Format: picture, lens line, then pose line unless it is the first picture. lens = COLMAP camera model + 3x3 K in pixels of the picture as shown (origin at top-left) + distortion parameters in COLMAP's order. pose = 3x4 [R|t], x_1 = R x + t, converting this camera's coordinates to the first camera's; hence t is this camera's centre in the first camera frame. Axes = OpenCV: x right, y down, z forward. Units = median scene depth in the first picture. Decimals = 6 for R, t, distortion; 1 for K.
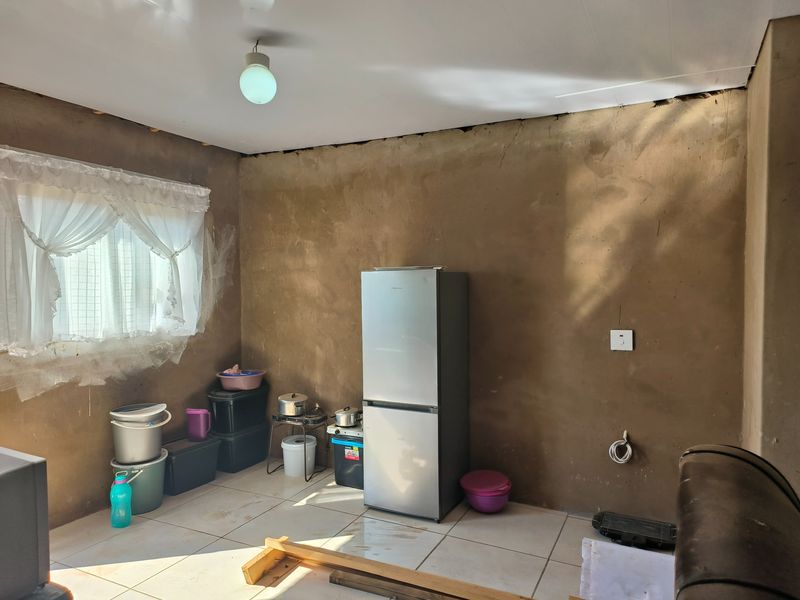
lens RADIAL K [[539.7, 0, 399.1], [0, 539.7, 298.5], [0, 0, 1]] dist [0.058548, -0.046247]
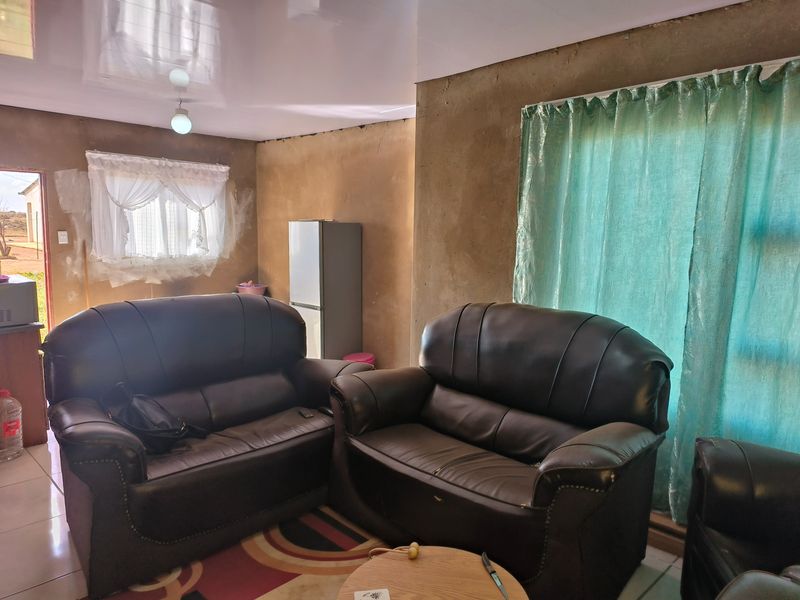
lens RADIAL K [[639.1, 0, 475.6], [0, 639.1, 302.3], [0, 0, 1]] dist [0.007234, 0.113241]
pose [[0.949317, 0.054740, -0.309517, 1.006391], [-0.028327, 0.995611, 0.089197, 0.002840], [0.313042, -0.075908, 0.946701, -0.612840]]
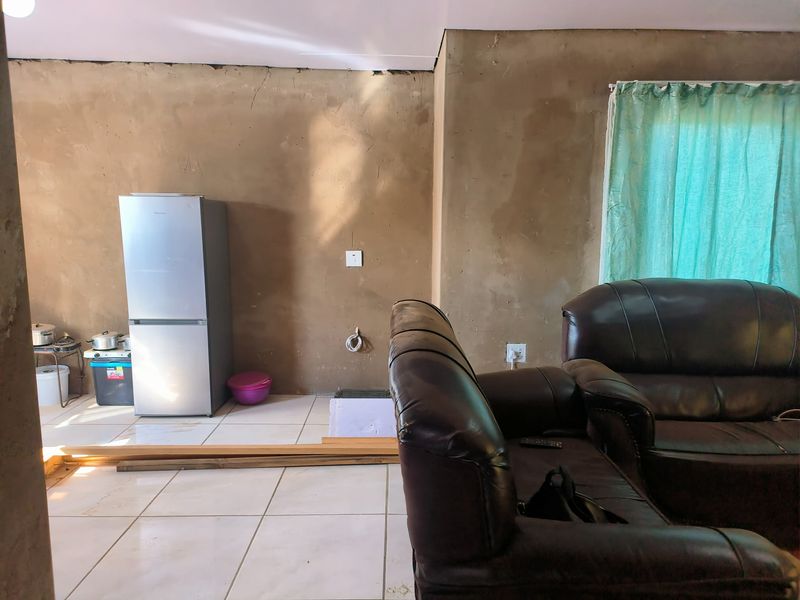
lens RADIAL K [[540.4, 0, 410.1], [0, 540.4, 302.4], [0, 0, 1]] dist [0.090953, -0.077839]
pose [[0.873956, -0.055268, 0.482853, -0.097870], [0.002624, 0.994035, 0.109029, 0.036333], [-0.485999, -0.094019, 0.868888, -0.187414]]
